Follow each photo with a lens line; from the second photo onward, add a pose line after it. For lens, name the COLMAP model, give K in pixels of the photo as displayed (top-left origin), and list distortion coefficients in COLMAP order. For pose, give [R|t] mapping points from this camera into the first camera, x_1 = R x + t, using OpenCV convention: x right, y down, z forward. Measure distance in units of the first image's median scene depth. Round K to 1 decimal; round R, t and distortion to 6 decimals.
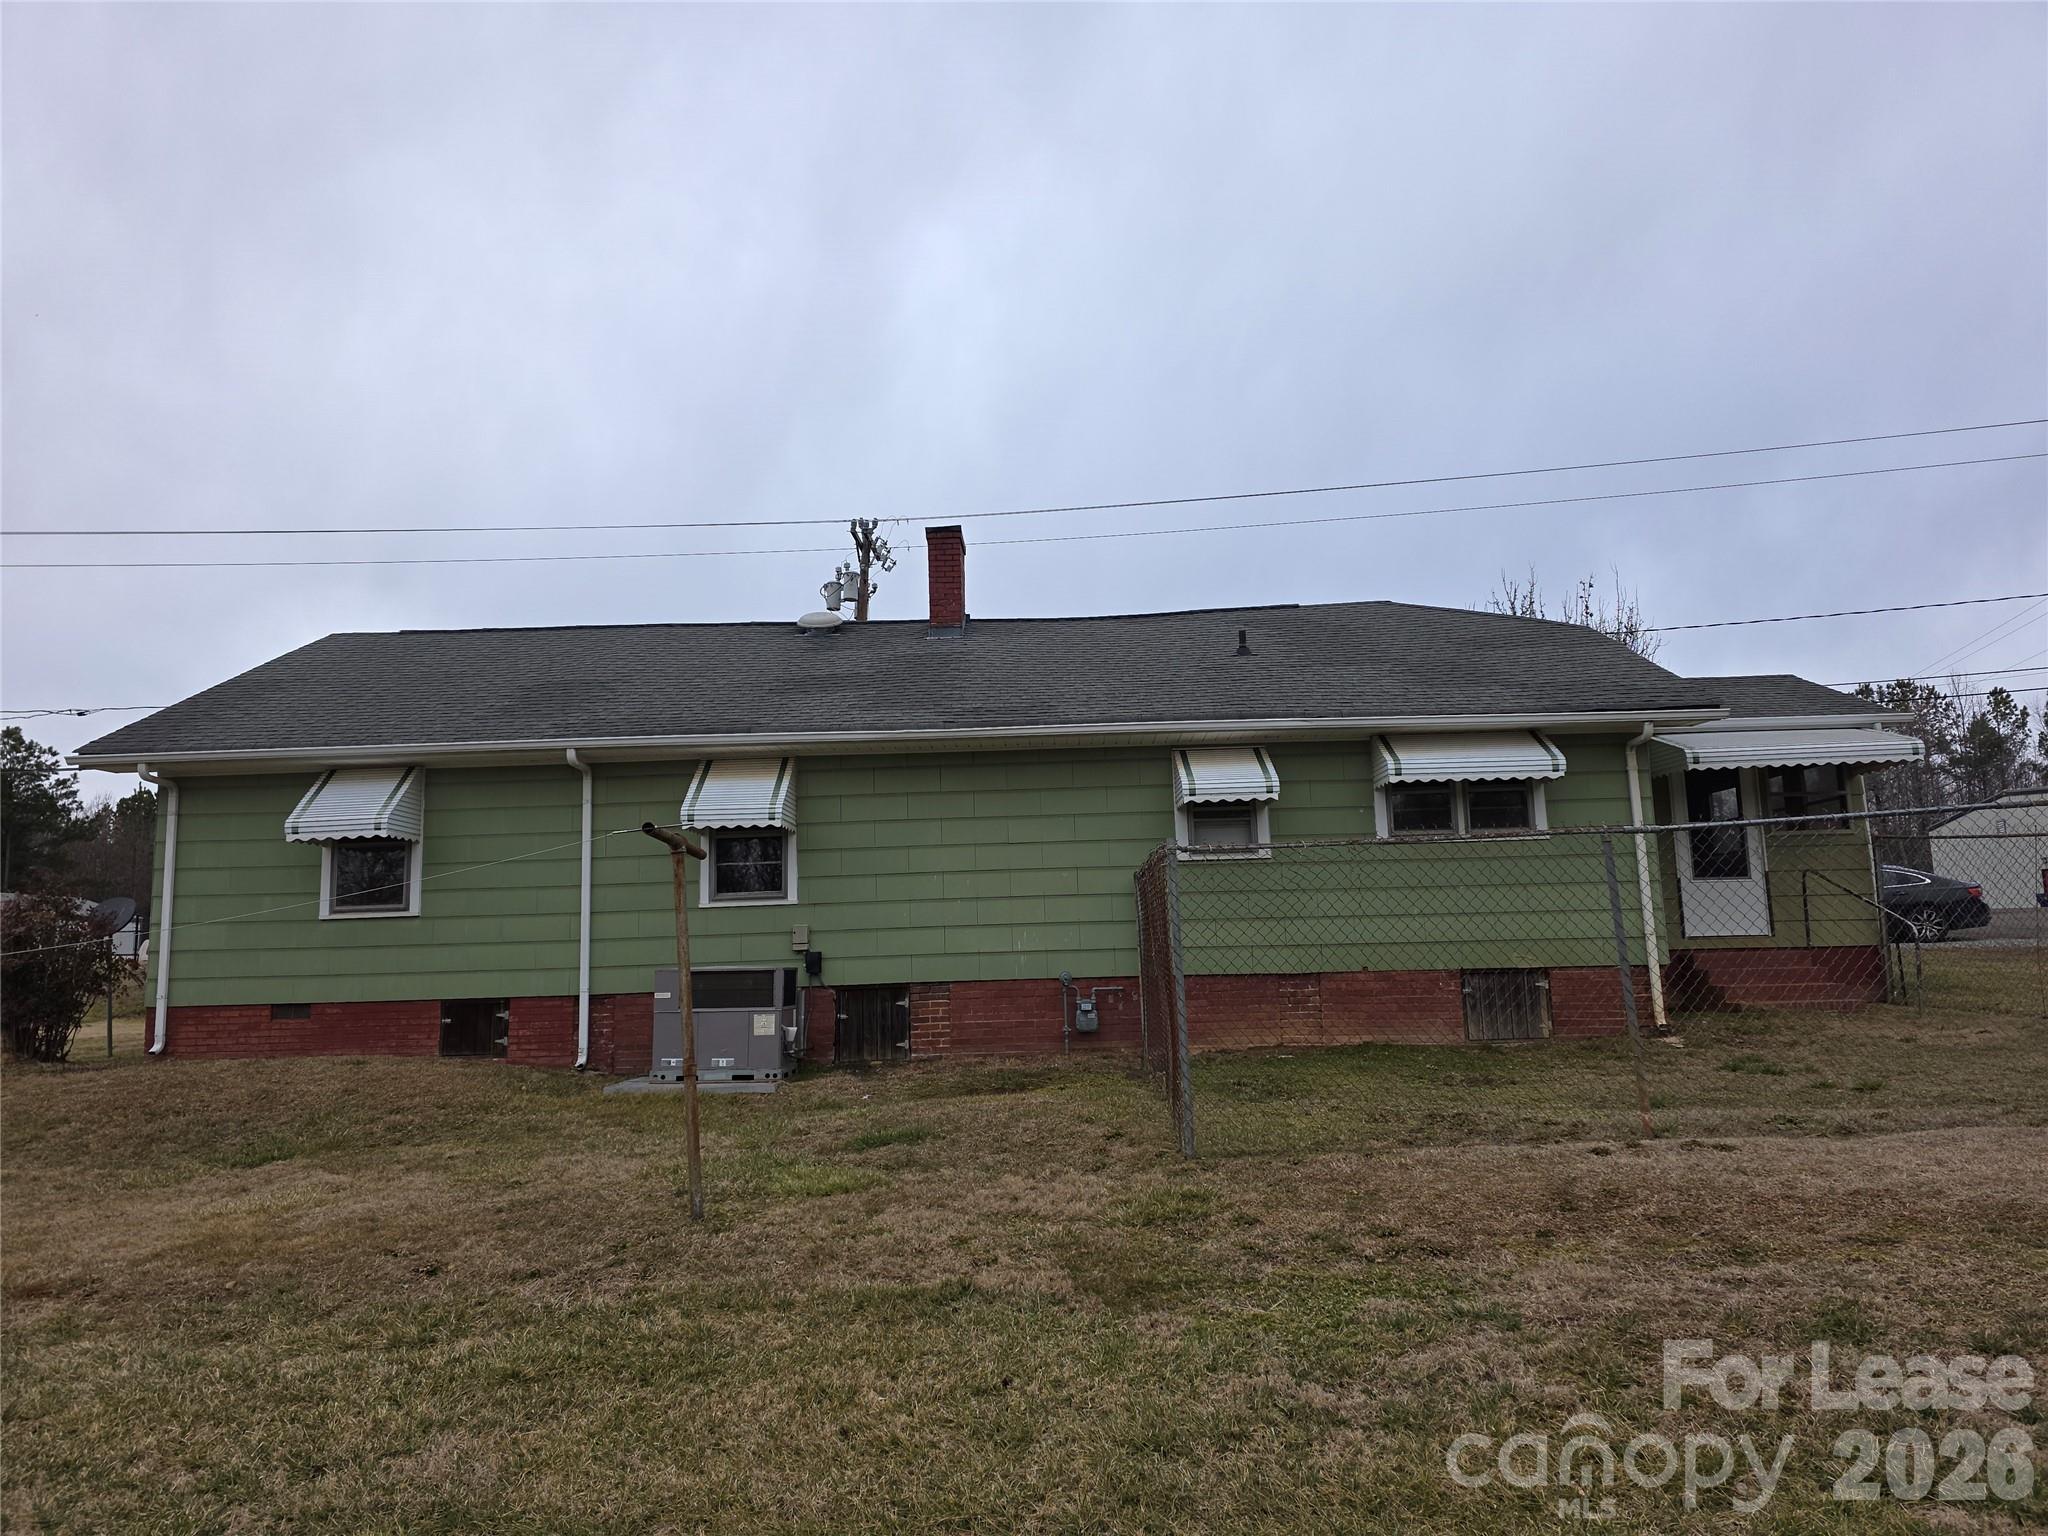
lens RADIAL K [[1365.1, 0, 1016.6], [0, 1365.1, 766.8], [0, 0, 1]] dist [0.011810, -0.003089]
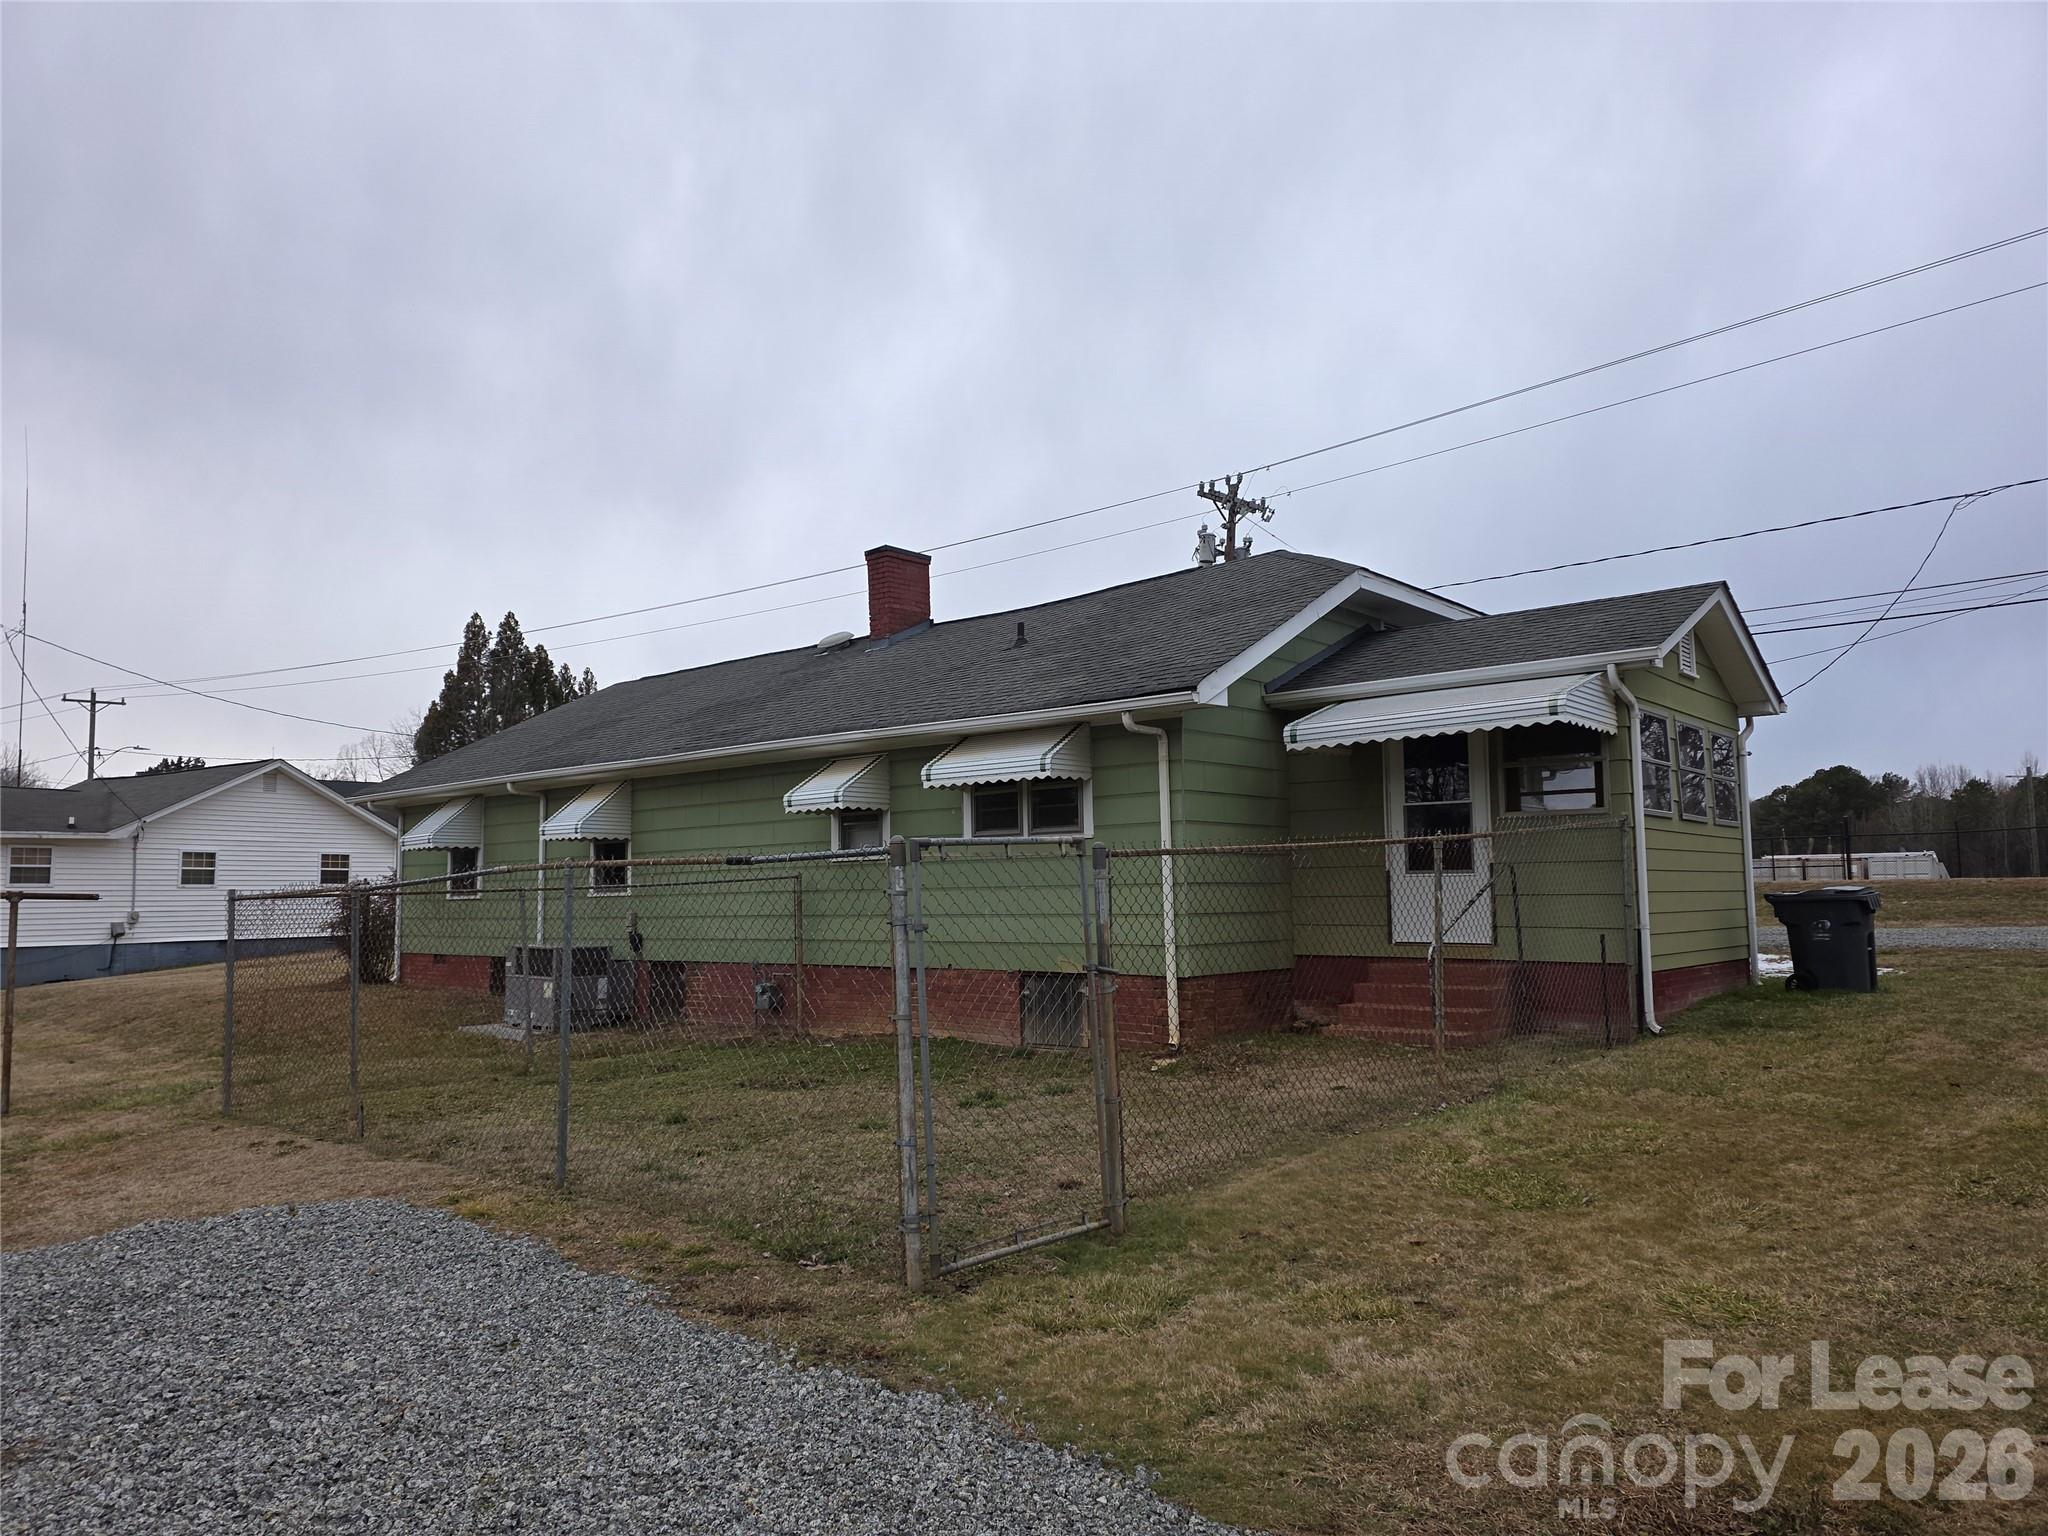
lens RADIAL K [[1365.1, 0, 1014.3], [0, 1365.1, 771.5], [0, 0, 1]] dist [0.011810, -0.003089]
pose [[0.773223, -0.042706, -0.632694, 0.931862], [0.083851, 0.995854, 0.035256, -0.030237], [0.628566, -0.080313, 0.773599, 0.241474]]
